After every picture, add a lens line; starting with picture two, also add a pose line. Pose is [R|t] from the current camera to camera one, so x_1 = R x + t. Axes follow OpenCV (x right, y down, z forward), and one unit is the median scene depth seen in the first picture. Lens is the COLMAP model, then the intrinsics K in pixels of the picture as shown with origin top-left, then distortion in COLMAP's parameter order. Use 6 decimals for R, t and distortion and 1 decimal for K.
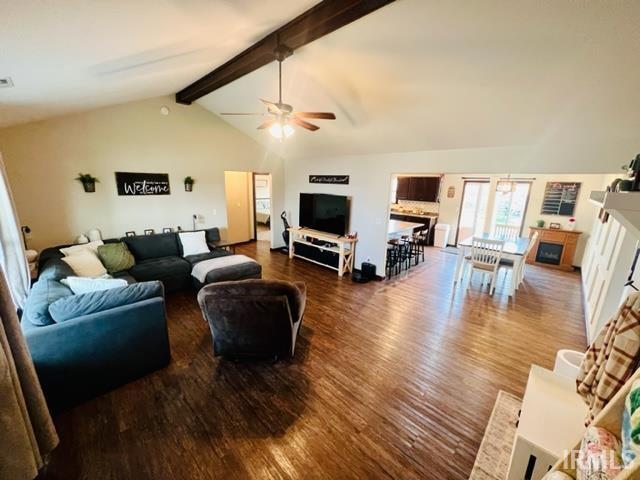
lens RADIAL K [[253.9, 0, 320.1], [0, 253.9, 239.1], [0, 0, 1]] dist [-0.010562, 0.000616]
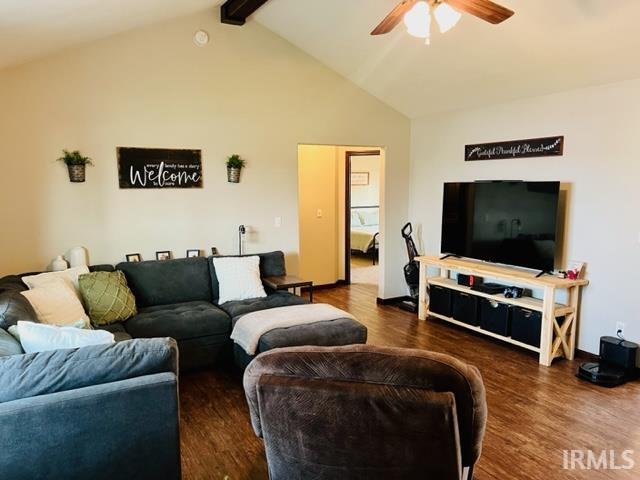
lens RADIAL K [[481.5, 0, 322.1], [0, 481.5, 243.6], [0, 0, 1]] dist [0.029473, -0.027870]
pose [[0.959091, 0.005213, -0.283049, -0.056341], [-0.033371, 0.994942, -0.094751, 0.034923], [0.281123, 0.100320, 0.954414, 0.102737]]
